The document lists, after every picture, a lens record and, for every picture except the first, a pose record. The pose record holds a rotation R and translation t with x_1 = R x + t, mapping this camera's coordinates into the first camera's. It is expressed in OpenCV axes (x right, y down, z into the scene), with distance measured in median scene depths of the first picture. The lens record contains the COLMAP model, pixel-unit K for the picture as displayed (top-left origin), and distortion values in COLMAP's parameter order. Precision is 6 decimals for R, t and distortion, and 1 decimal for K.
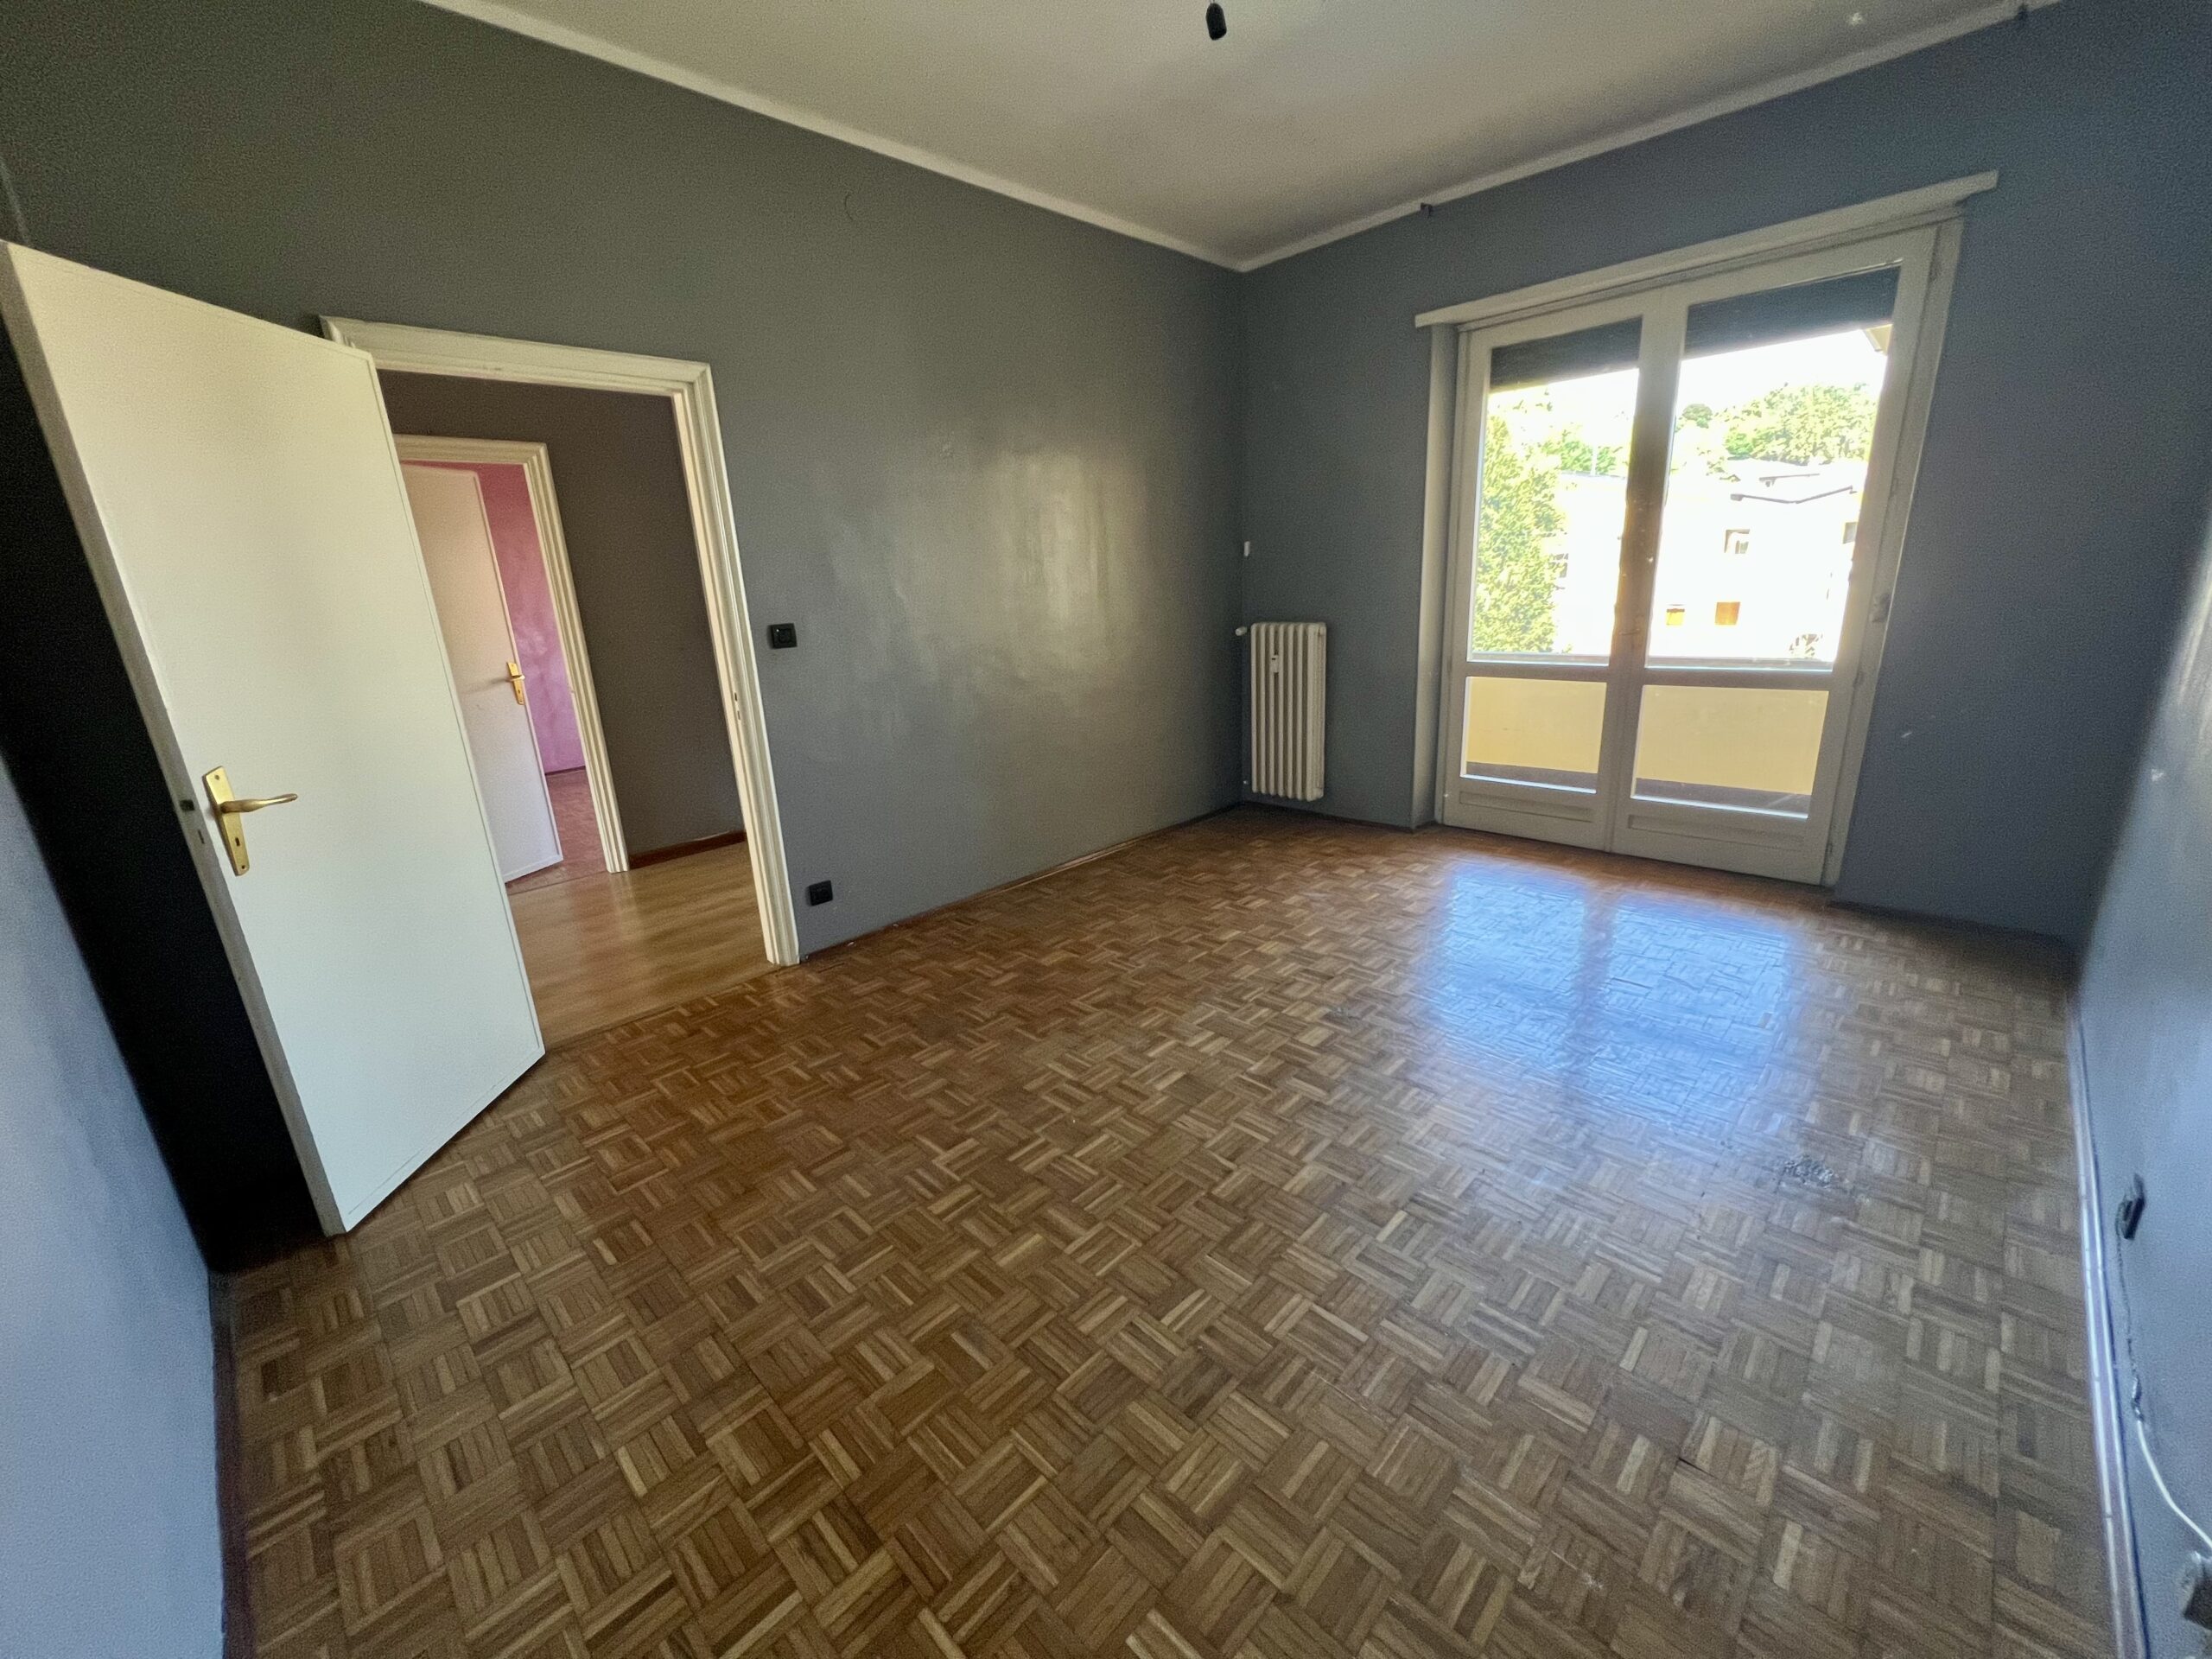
lens RADIAL K [[882.8, 0, 1102.3], [0, 882.8, 820.9], [0, 0, 1]] dist [-0.002570, 0.001218]
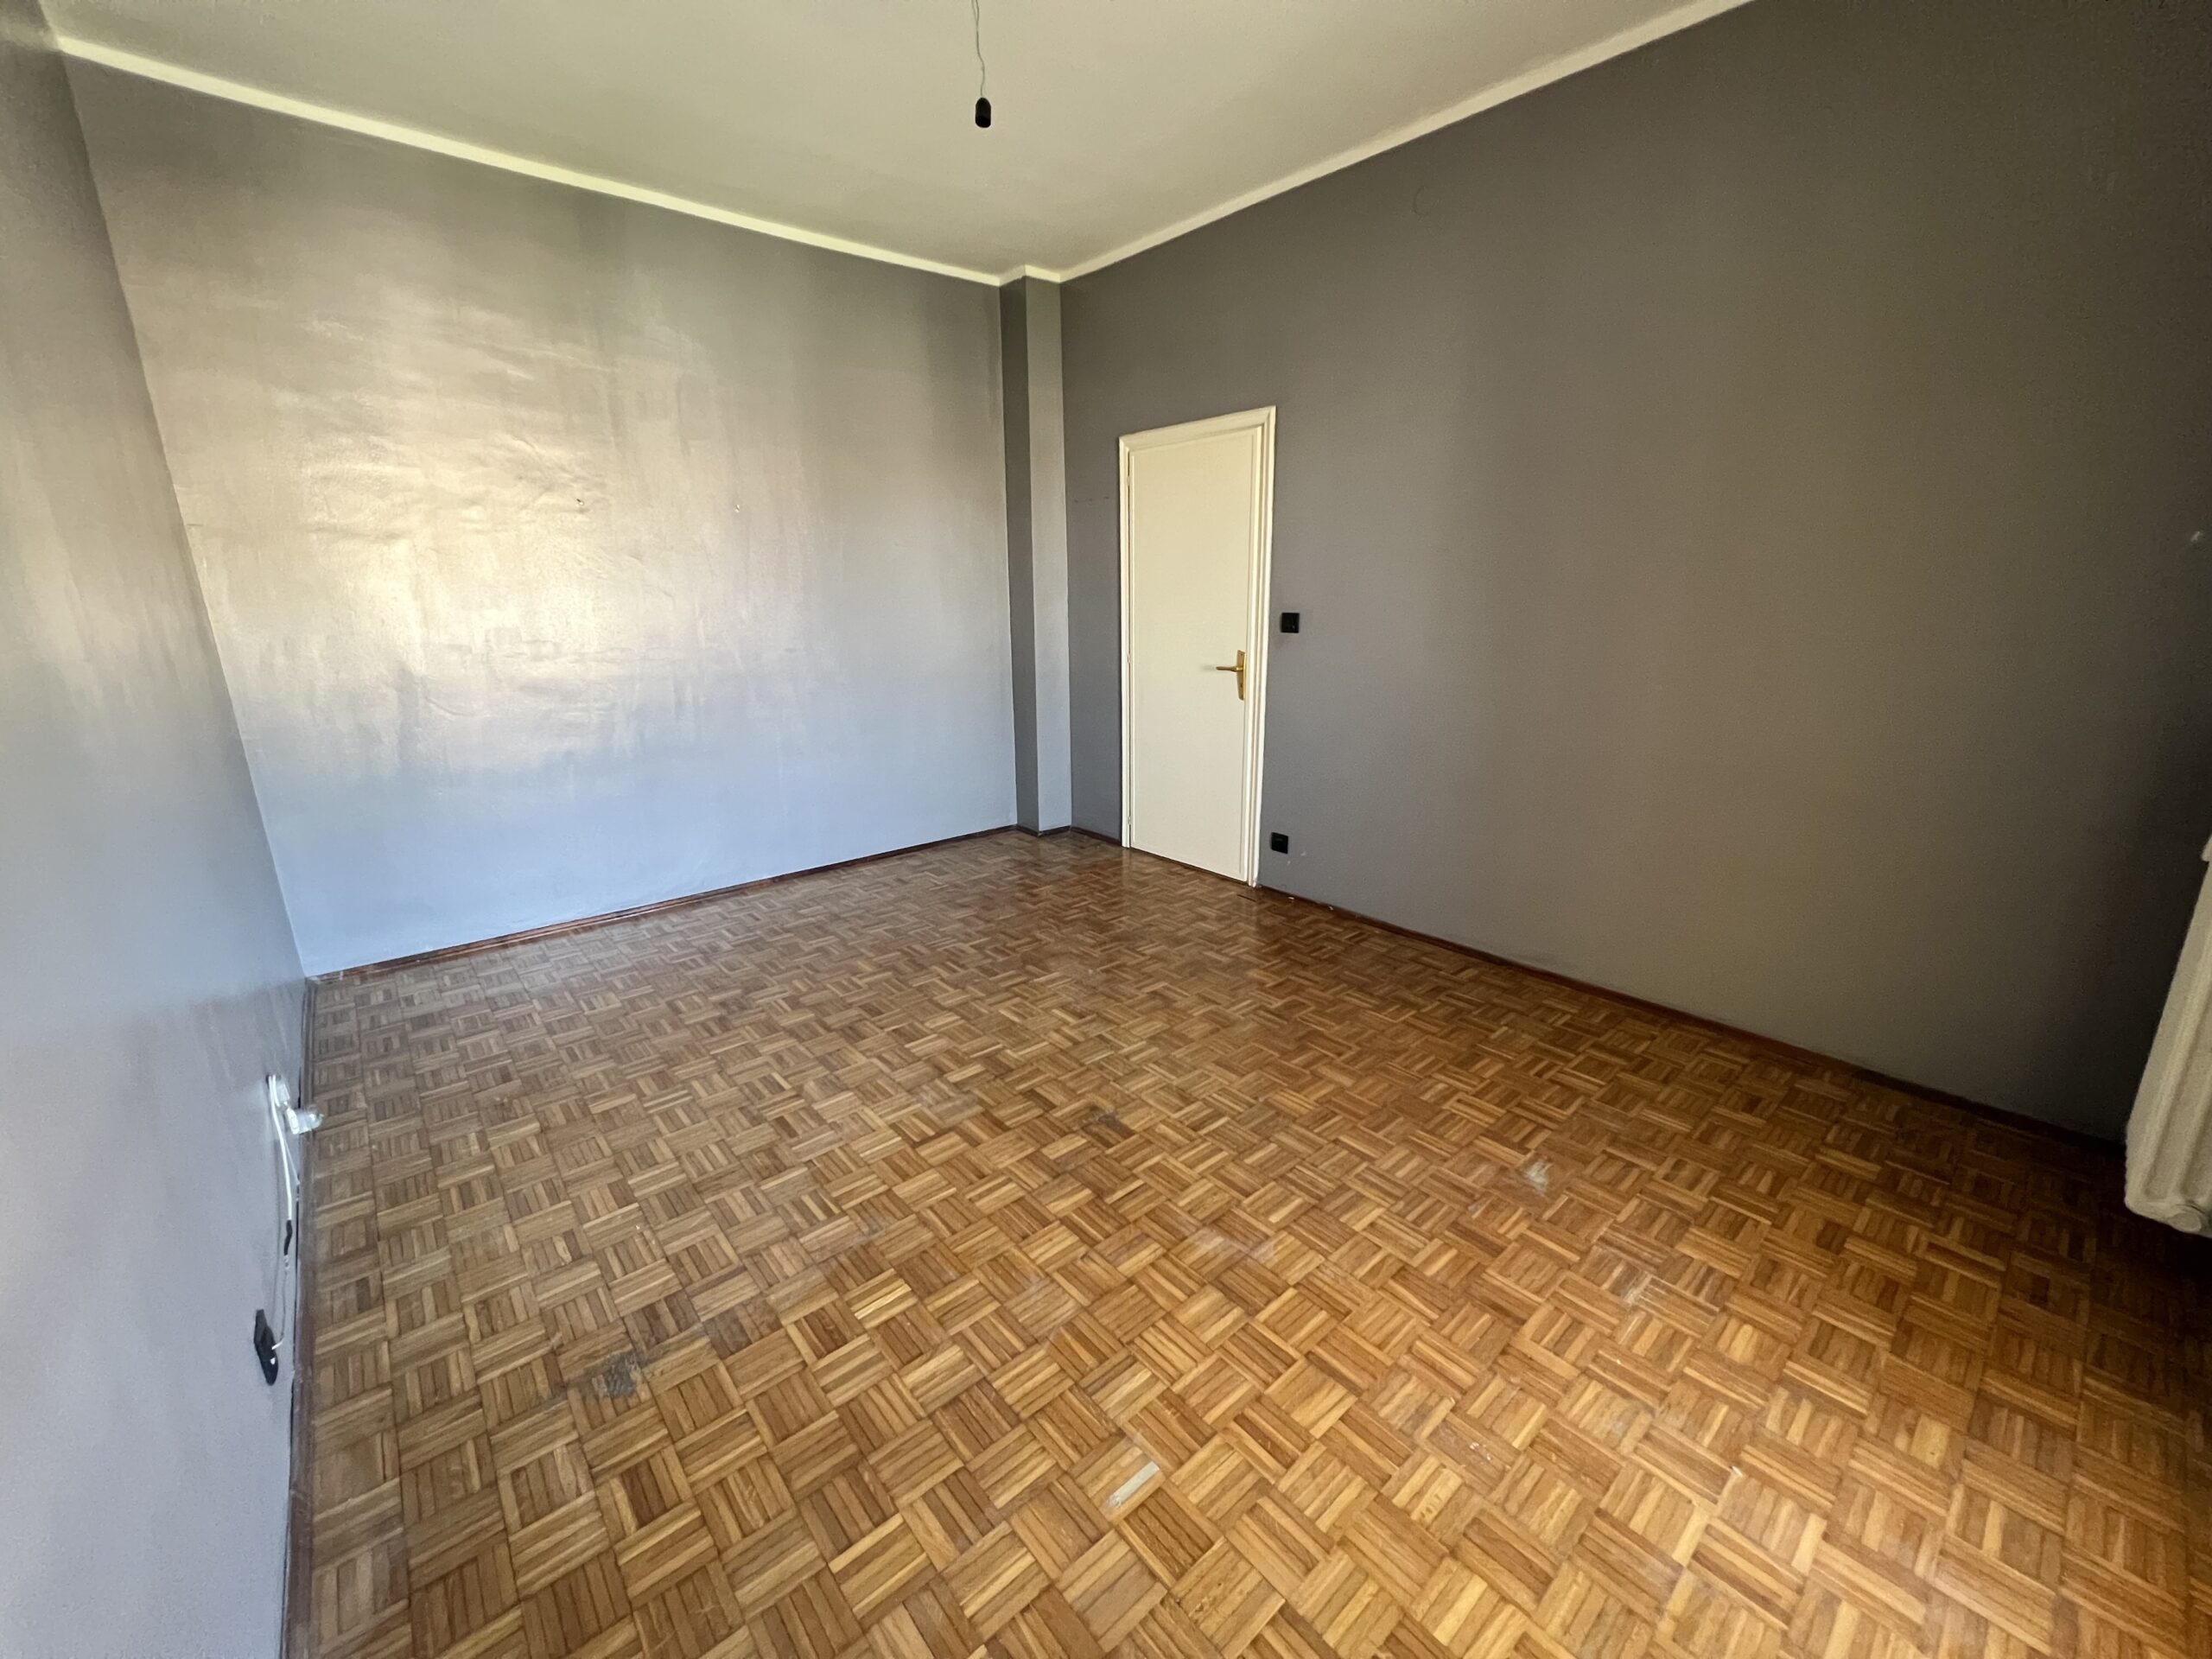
lens RADIAL K [[882.8, 0, 1102.5], [0, 882.8, 823.3], [0, 0, 1]] dist [-0.002570, 0.001218]
pose [[-0.077294, 0.301539, -0.950316, 0.837994], [-0.258937, 0.914388, 0.311200, -0.255885], [0.962797, 0.270126, 0.007403, 0.786644]]
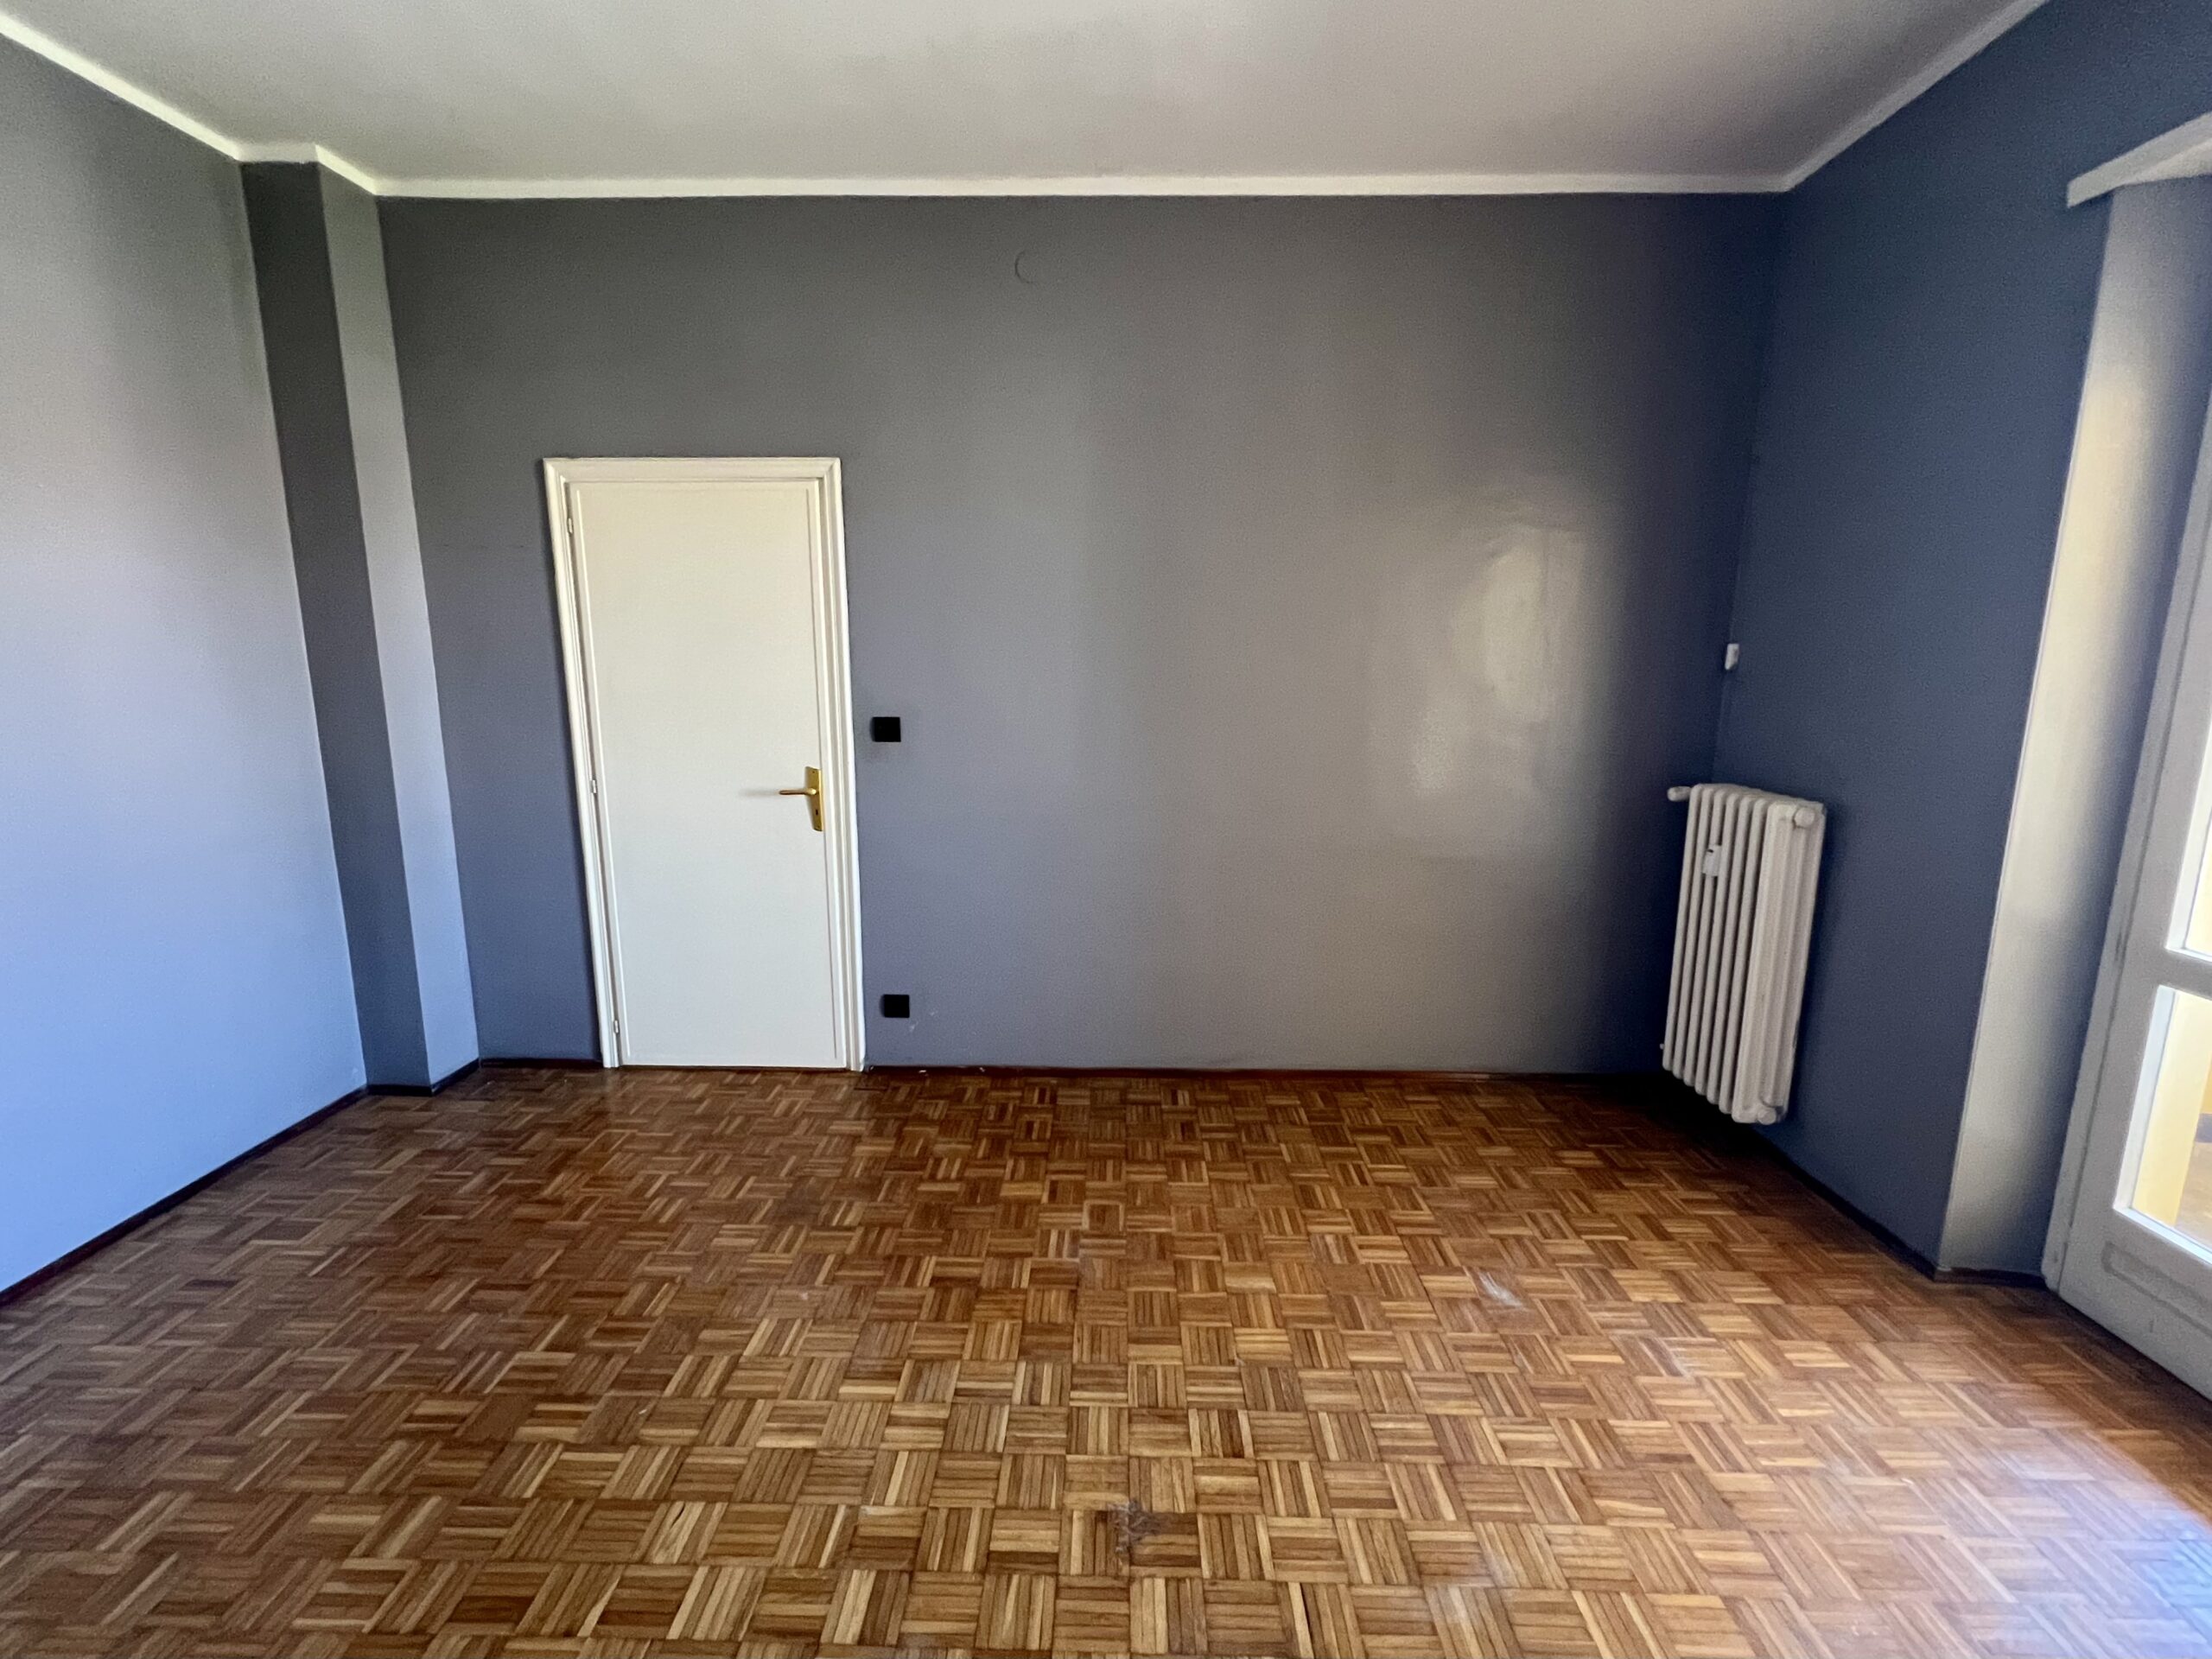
lens RADIAL K [[942.6, 0, 1102.0], [0, 942.6, 821.8], [0, 0, 1]] dist [-0.002300, 0.000791]
pose [[0.686687, 0.172898, -0.706093, 0.501603], [-0.231469, 0.972754, 0.013087, -0.172440], [0.689118, 0.154452, 0.707998, 0.442947]]
